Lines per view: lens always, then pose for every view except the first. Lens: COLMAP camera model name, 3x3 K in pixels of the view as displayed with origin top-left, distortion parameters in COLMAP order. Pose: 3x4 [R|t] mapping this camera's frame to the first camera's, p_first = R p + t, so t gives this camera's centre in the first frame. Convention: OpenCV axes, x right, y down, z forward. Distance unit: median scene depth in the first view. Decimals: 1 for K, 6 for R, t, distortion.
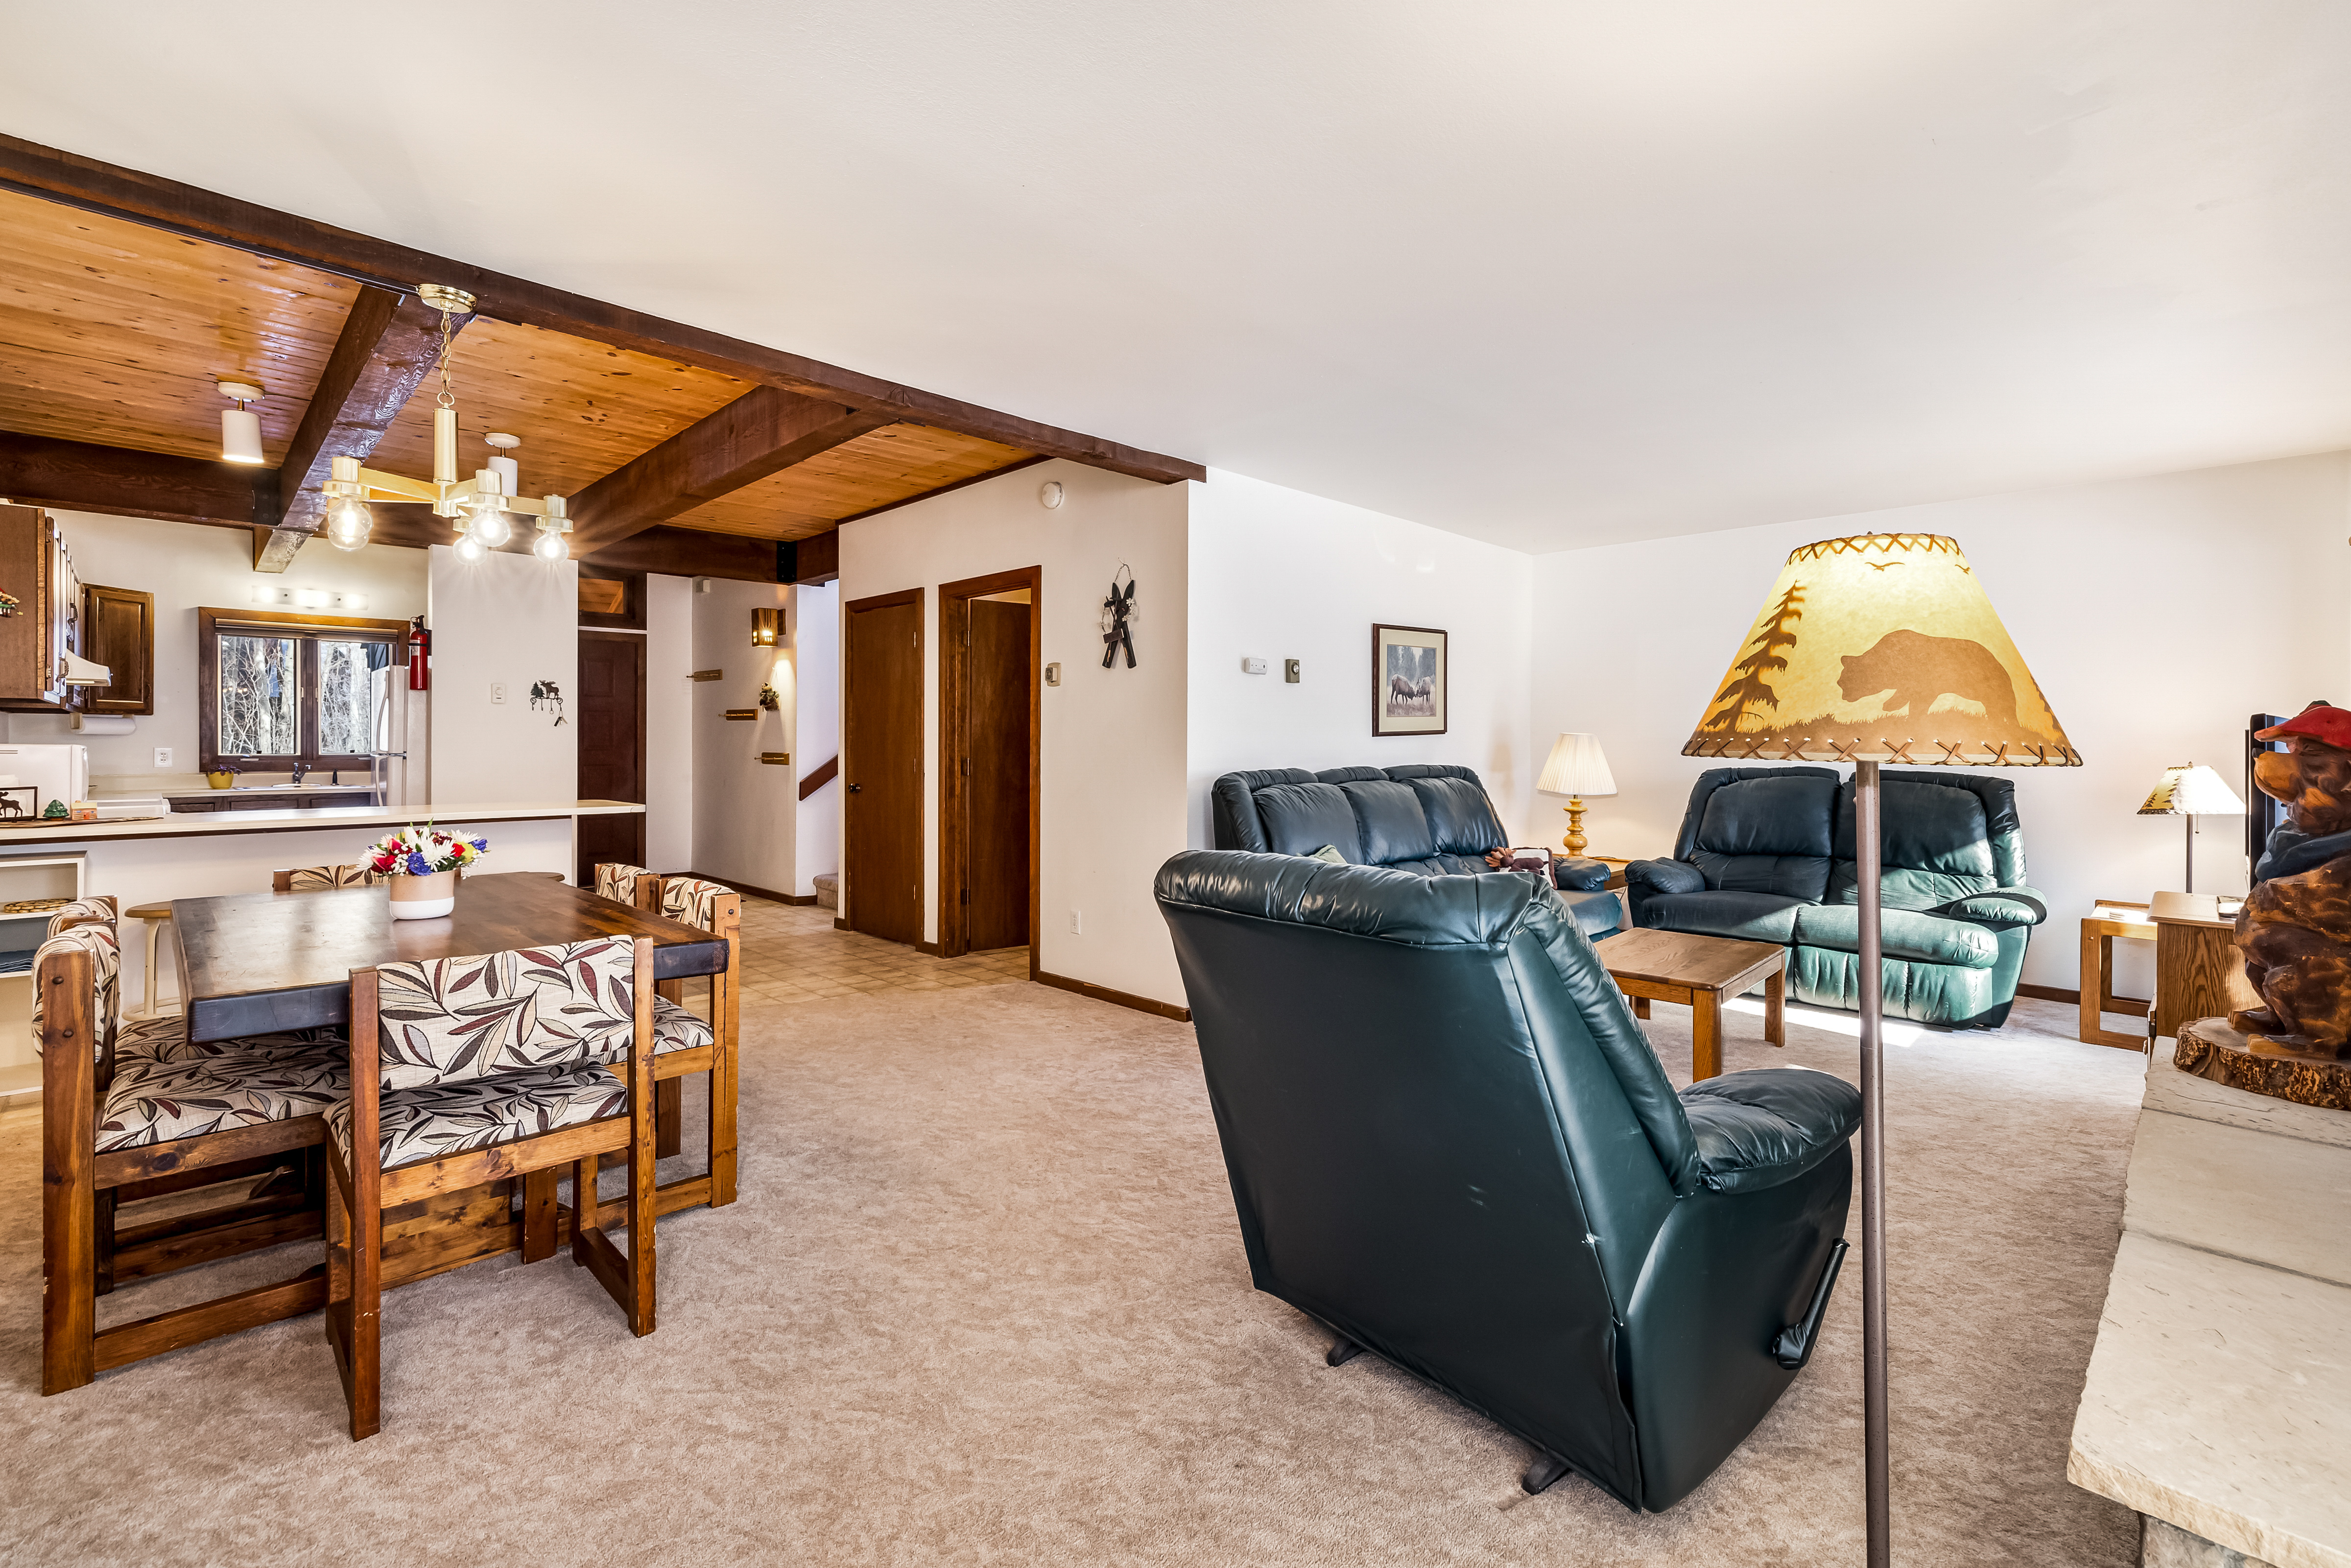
lens RADIAL K [[1047.3, 0, 1263.1], [0, 1047.3, 740.9], [0, 0, 1]] dist [0.002616, -0.000125]
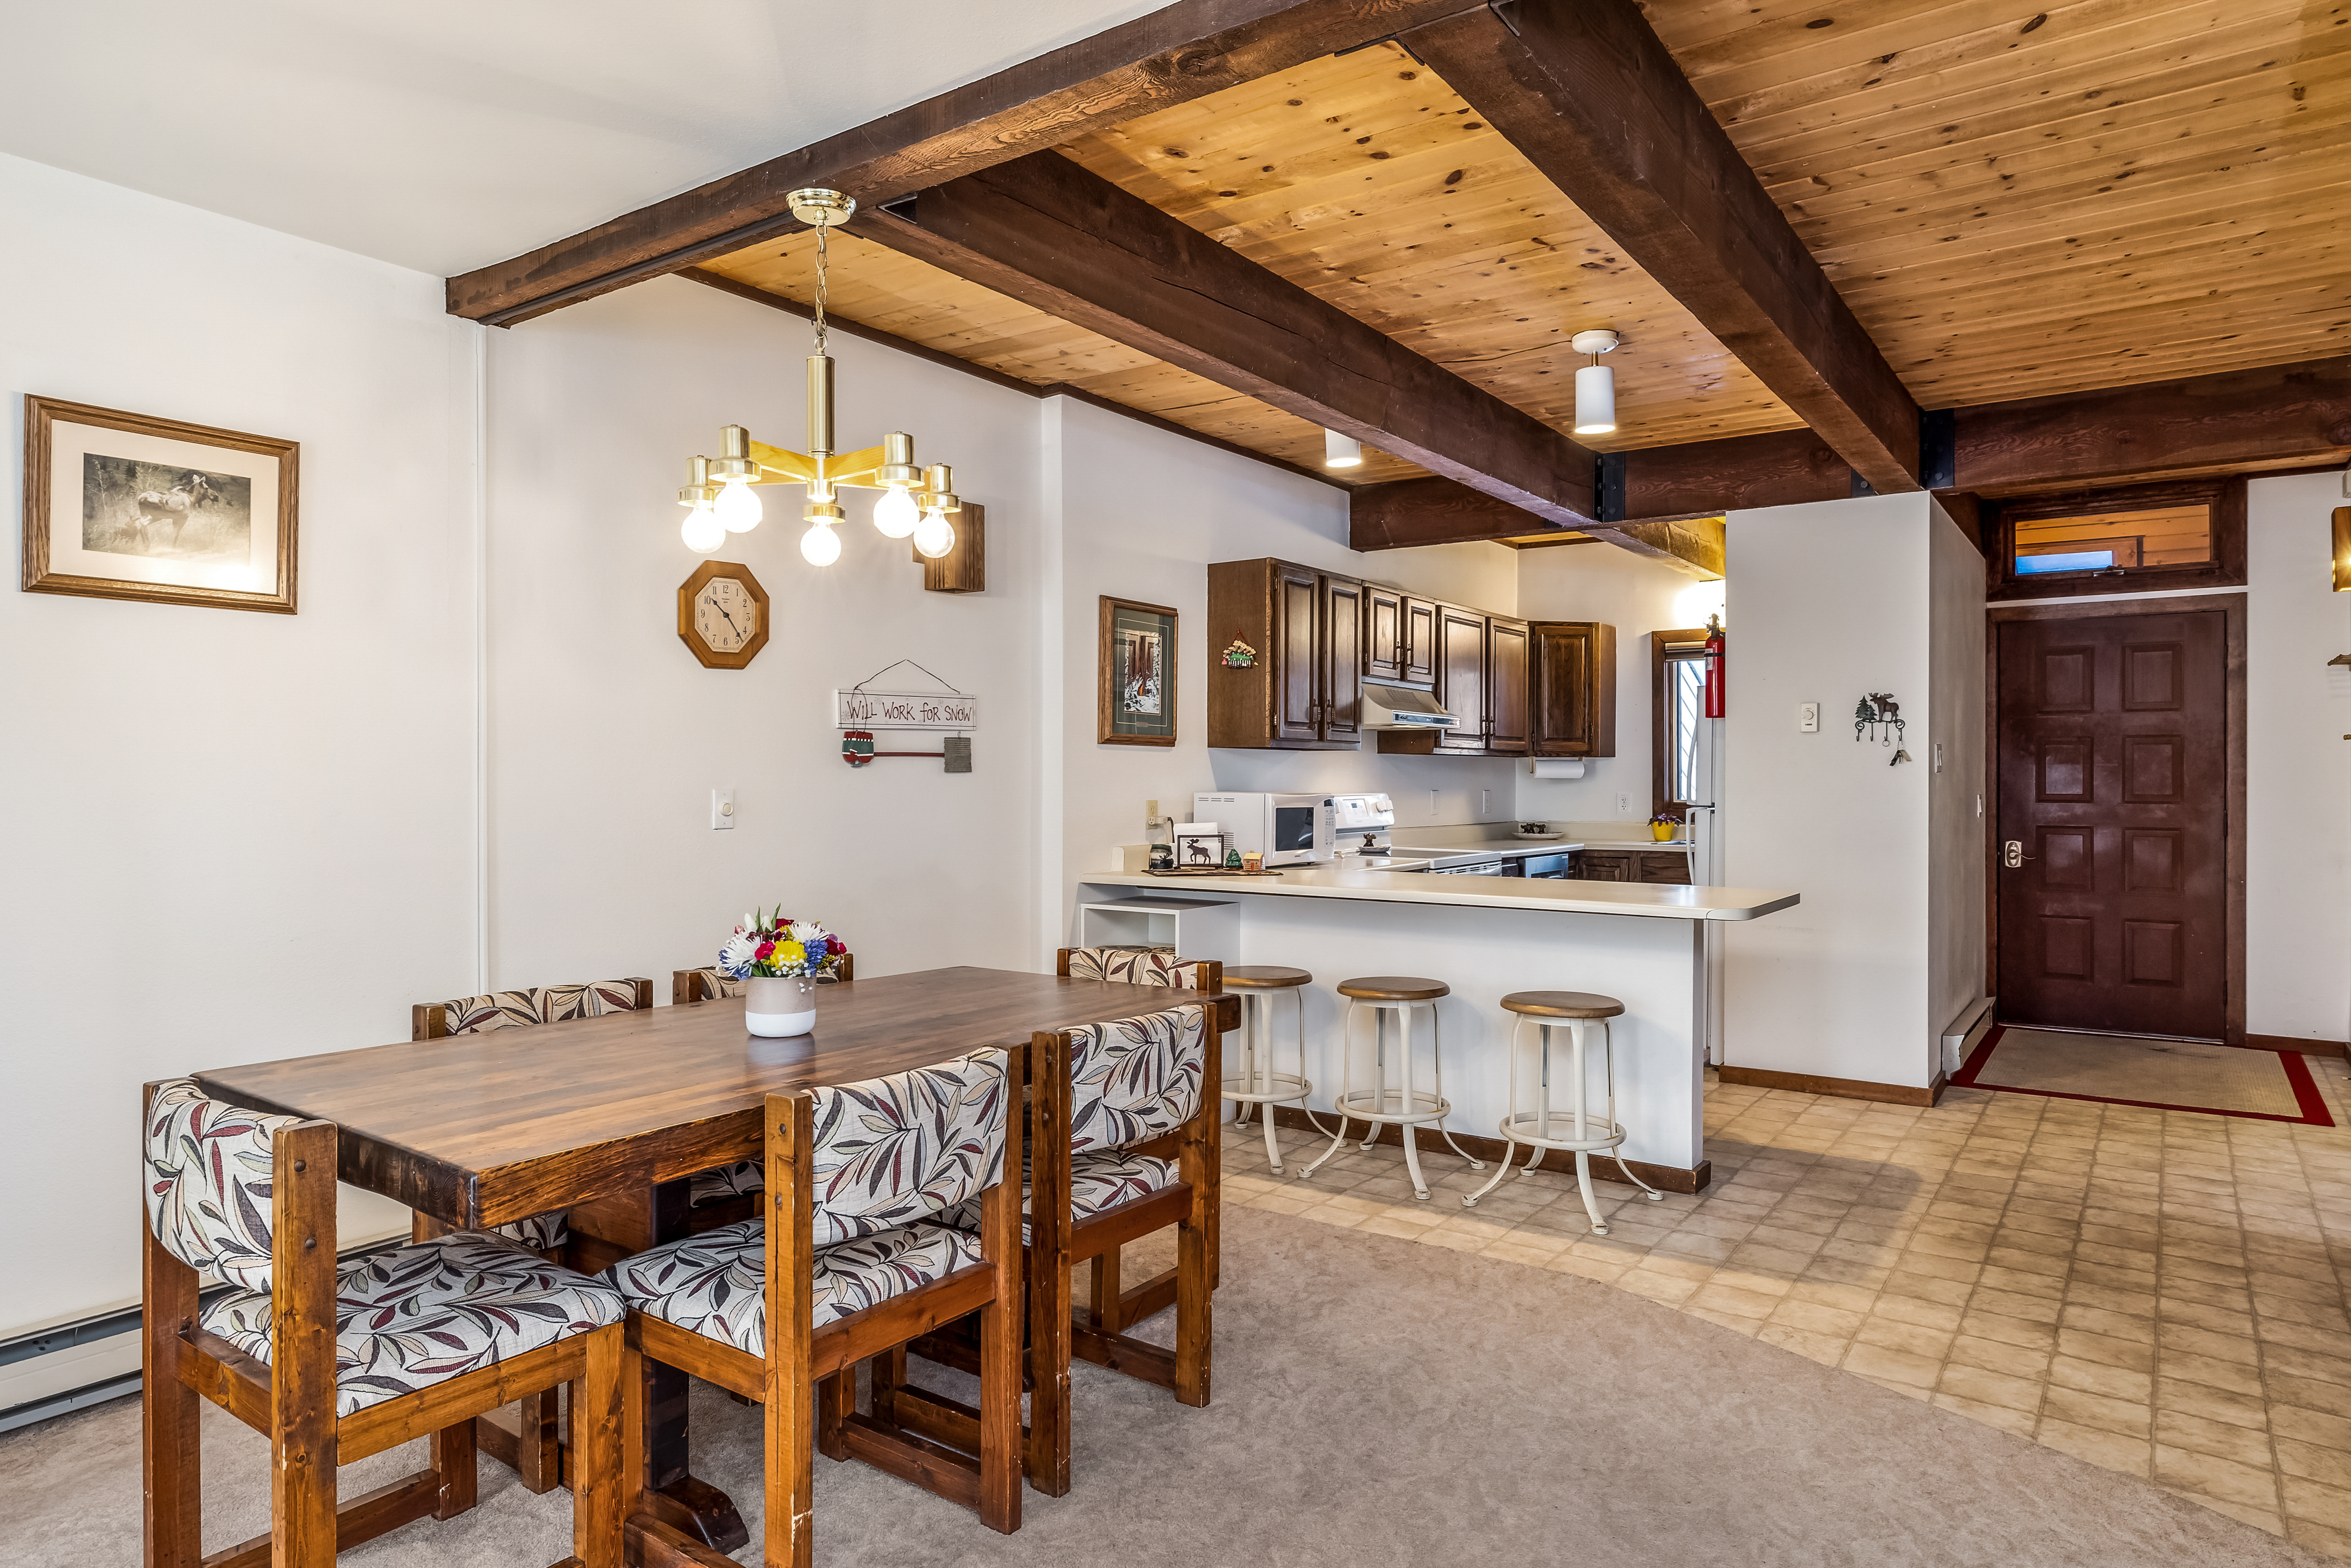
lens RADIAL K [[1408.5, 0, 1129.9], [0, 1408.5, 786.4], [0, 0, 1]] dist [-0.000993, 0.001577]
pose [[0.118304, 0.007763, -0.992947, 0.113502], [-0.001551, 0.999970, 0.007633, -0.008803], [0.992976, 0.000637, 0.118313, 0.536537]]
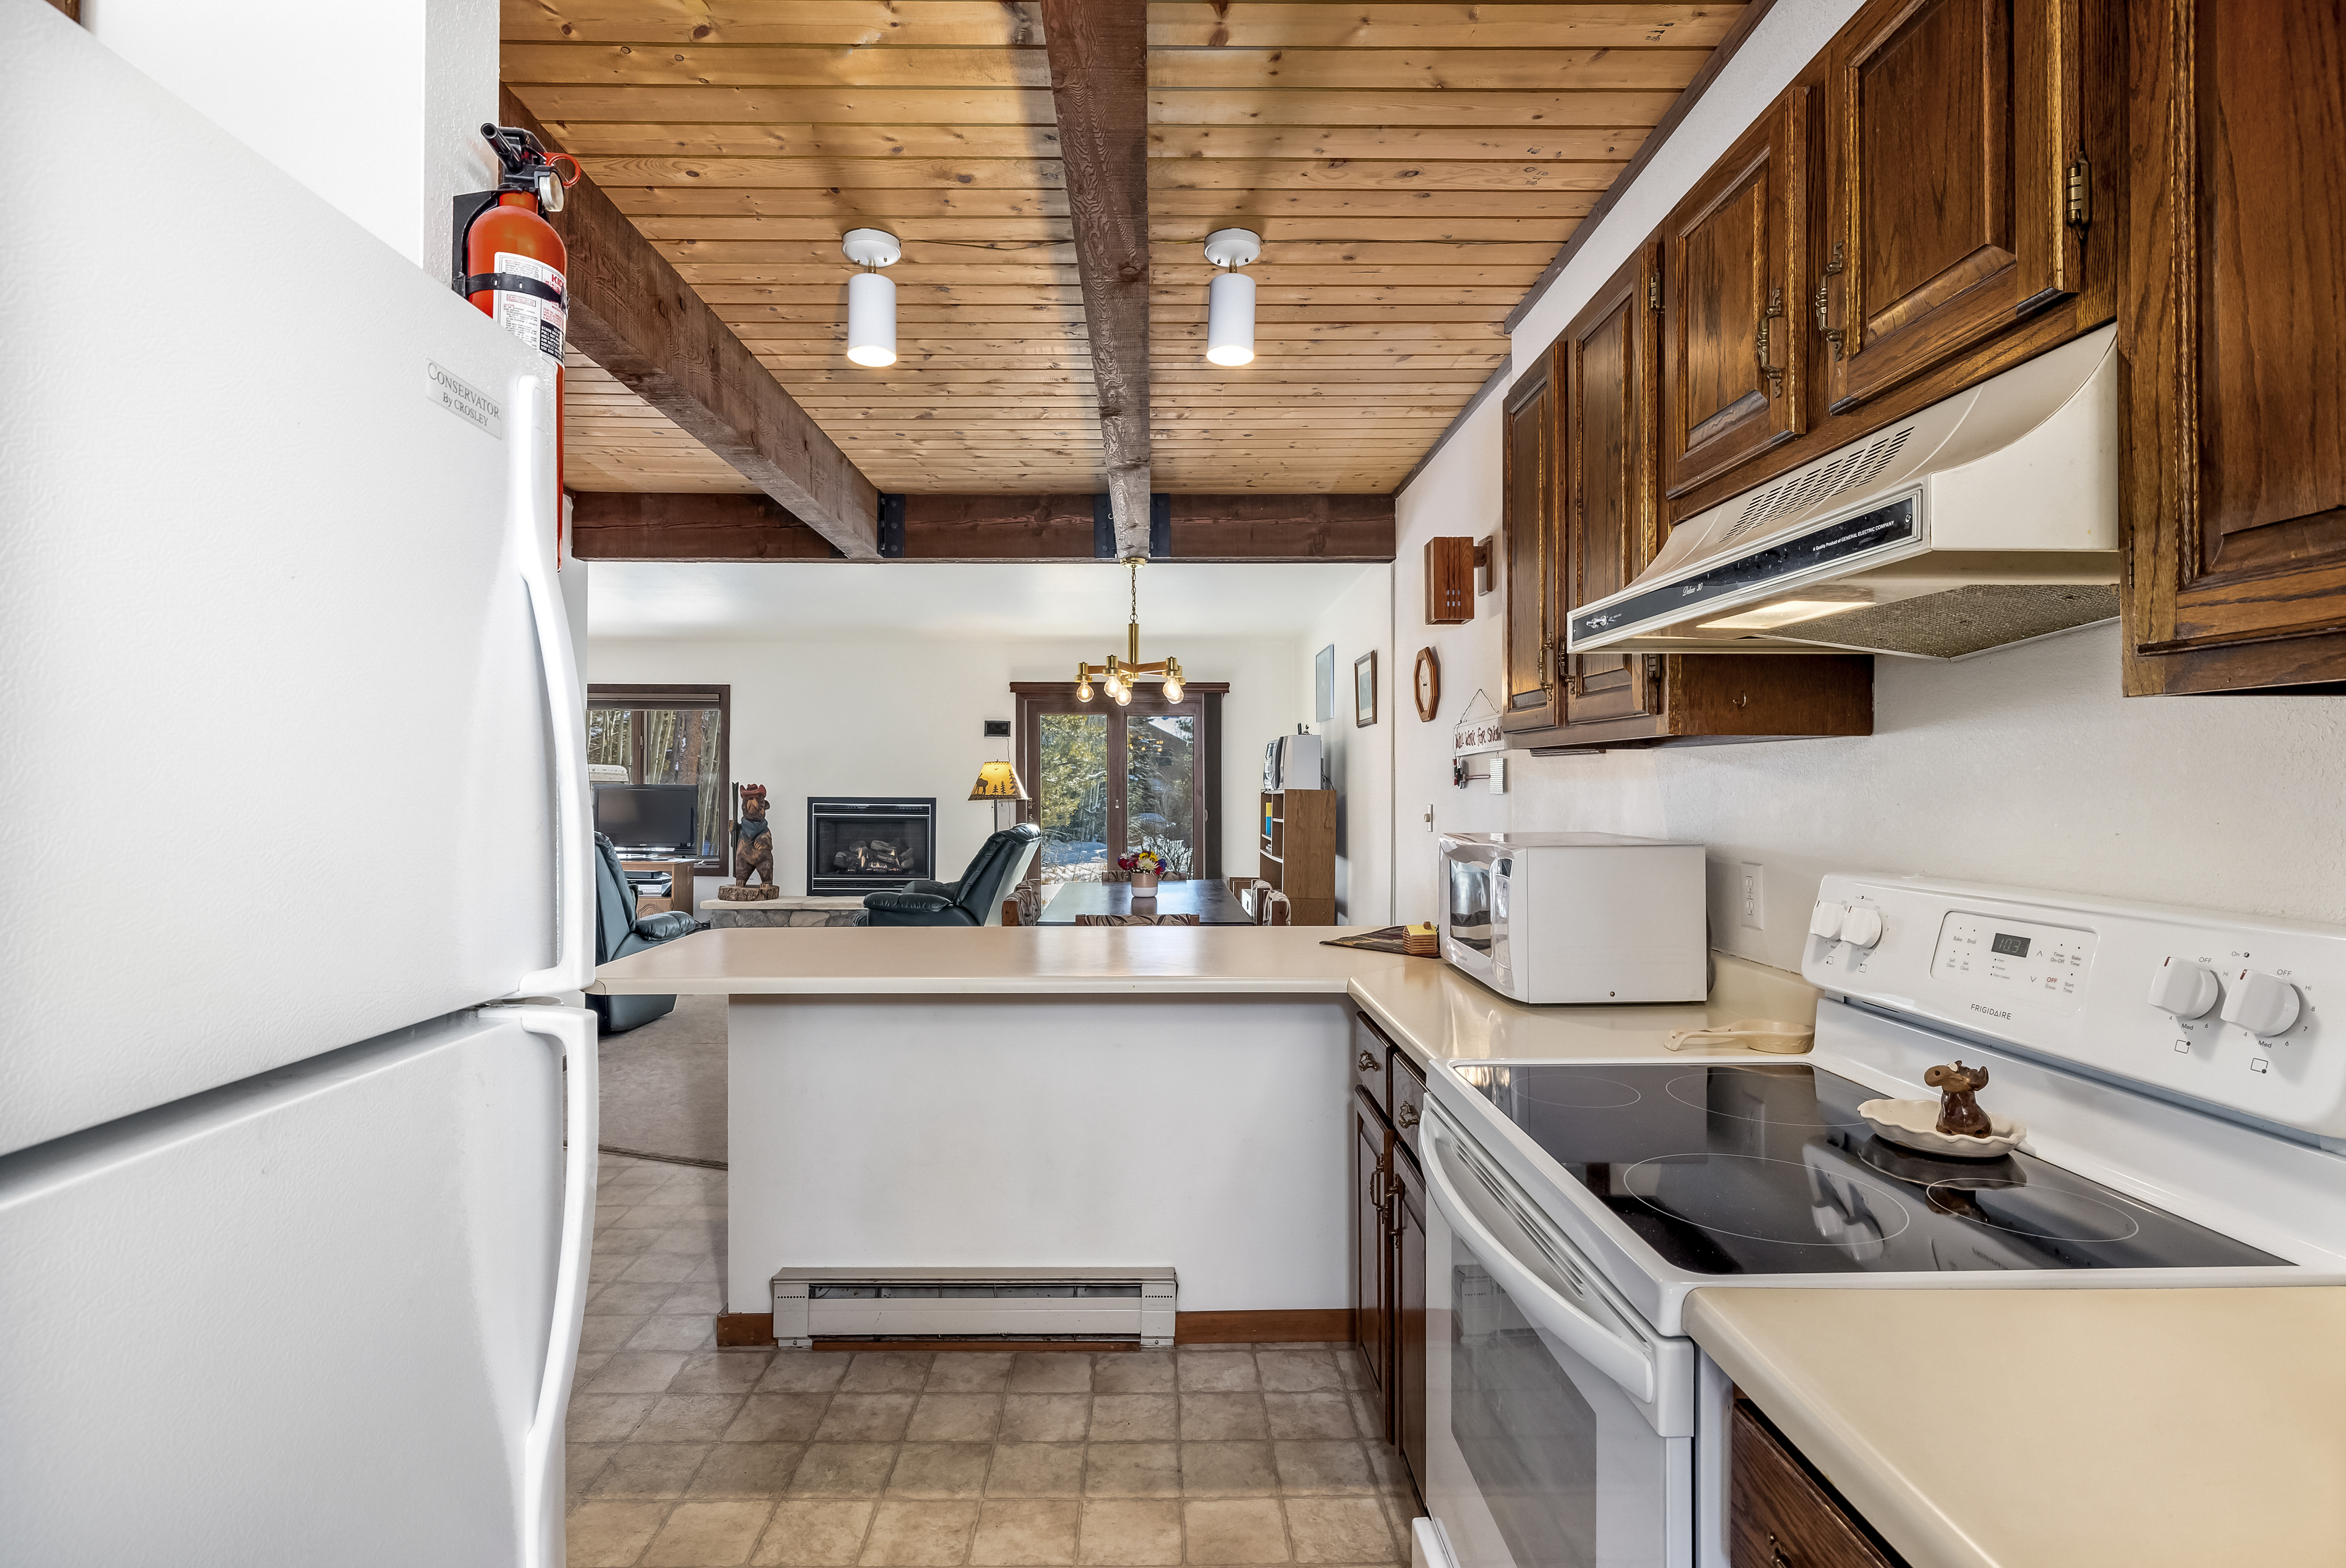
lens RADIAL K [[1170.6, 0, 1161.0], [0, 1170.6, 776.7], [0, 0, 1]] dist [-0.000512, -0.000279]
pose [[-0.694348, -0.001181, 0.719638, -1.106898], [-0.008202, 0.999947, -0.006273, -0.015451], [-0.719592, -0.010258, -0.694321, 1.158897]]
